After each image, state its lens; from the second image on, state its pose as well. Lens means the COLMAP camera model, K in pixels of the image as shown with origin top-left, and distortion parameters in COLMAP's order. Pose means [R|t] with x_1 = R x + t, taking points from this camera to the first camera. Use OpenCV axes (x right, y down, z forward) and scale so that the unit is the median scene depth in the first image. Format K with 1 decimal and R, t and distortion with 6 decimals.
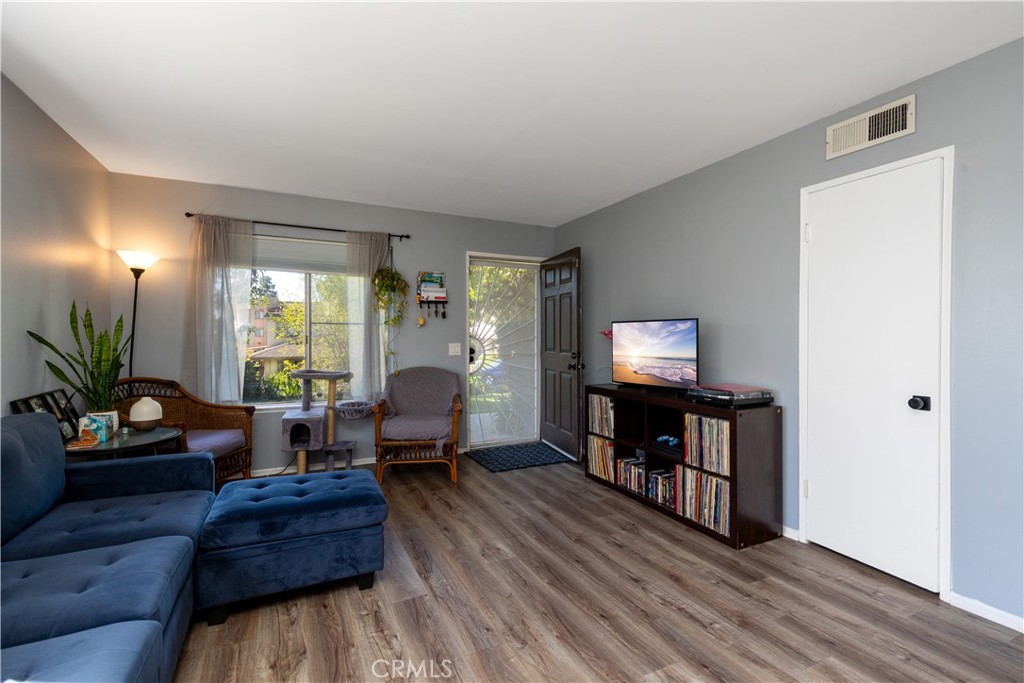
lens RADIAL K [[465.5, 0, 510.8], [0, 465.5, 335.4], [0, 0, 1]] dist [0.004603, 0.000428]
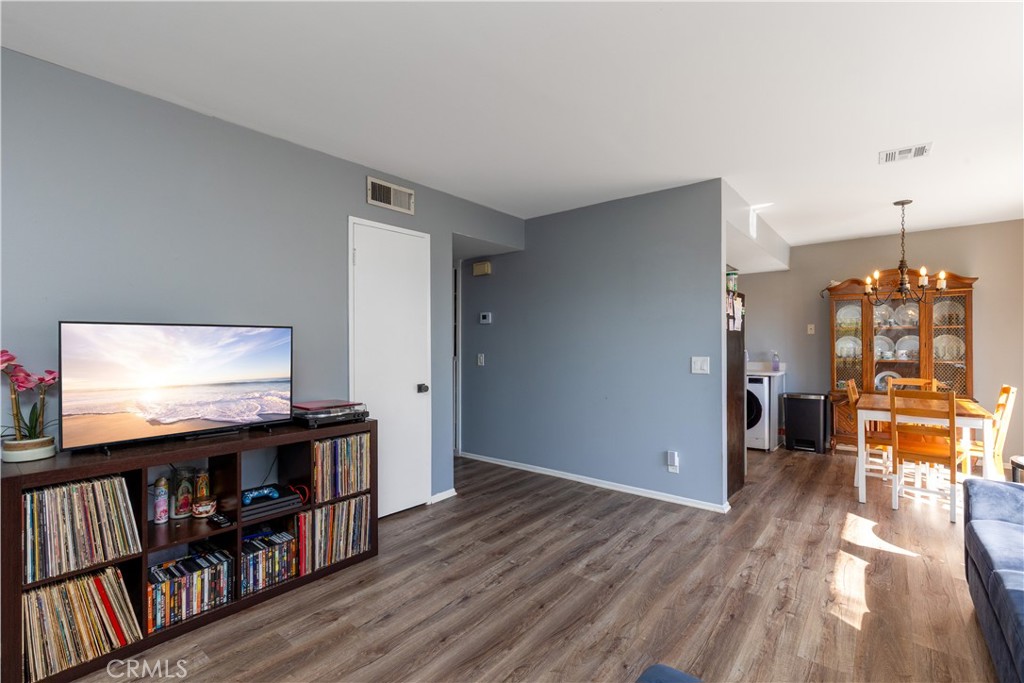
lens RADIAL K [[465.5, 0, 511.5], [0, 465.5, 343.6], [0, 0, 1]] dist [0.004603, 0.000428]
pose [[-0.414490, -0.001119, 0.910053, -0.536259], [0.011271, 0.999916, 0.006363, -0.010886], [-0.909984, 0.012895, -0.414443, 1.065294]]
